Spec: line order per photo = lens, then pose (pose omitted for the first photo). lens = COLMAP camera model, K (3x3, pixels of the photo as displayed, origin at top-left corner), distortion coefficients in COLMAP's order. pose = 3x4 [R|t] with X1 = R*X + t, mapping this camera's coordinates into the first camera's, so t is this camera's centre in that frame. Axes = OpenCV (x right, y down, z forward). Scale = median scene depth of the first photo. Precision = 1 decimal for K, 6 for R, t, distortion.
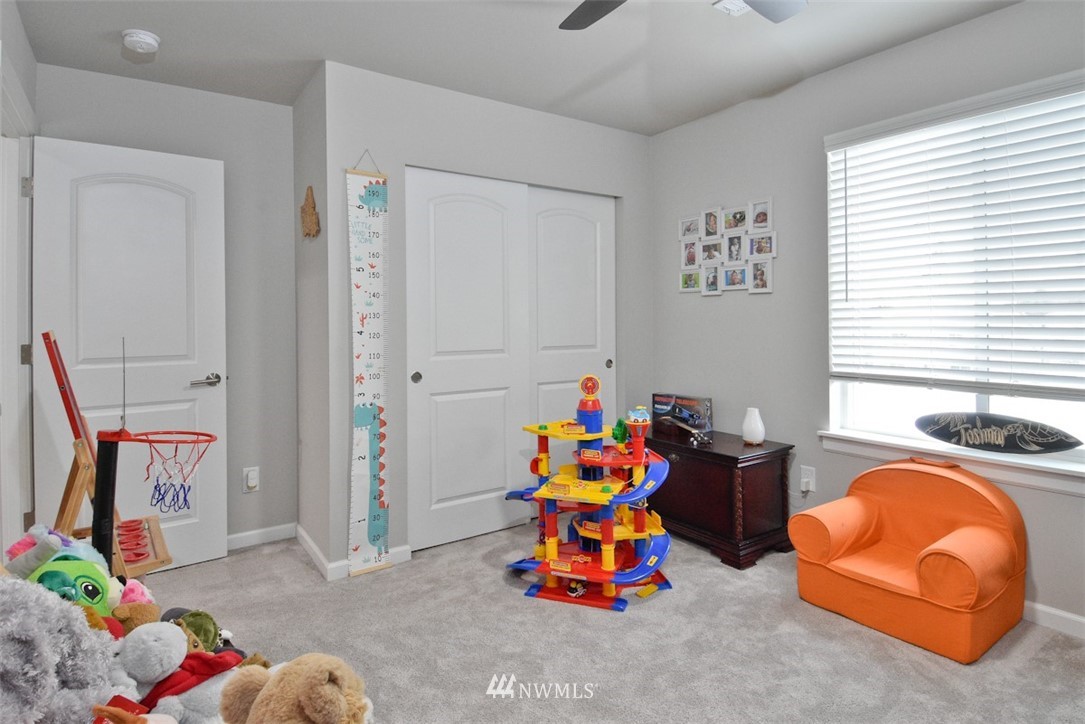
lens RADIAL K [[566.0, 0, 534.0], [0, 566.0, 324.6], [0, 0, 1]] dist [0.002322, -0.000793]
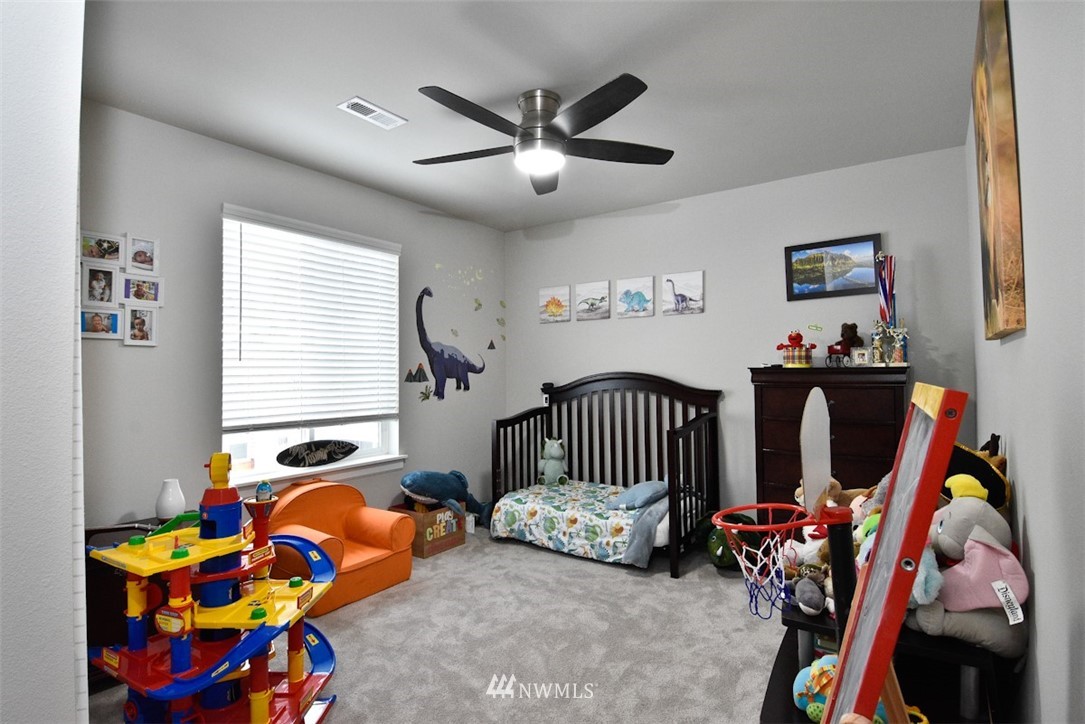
lens RADIAL K [[566.0, 0, 542.3], [0, 566.0, 359.4], [0, 0, 1]] dist [0.002322, -0.000793]
pose [[-0.341074, 0.033015, 0.939457, -0.600954], [0.017049, 0.999436, -0.028933, -0.000441], [-0.939882, 0.006149, -0.341444, 0.727598]]
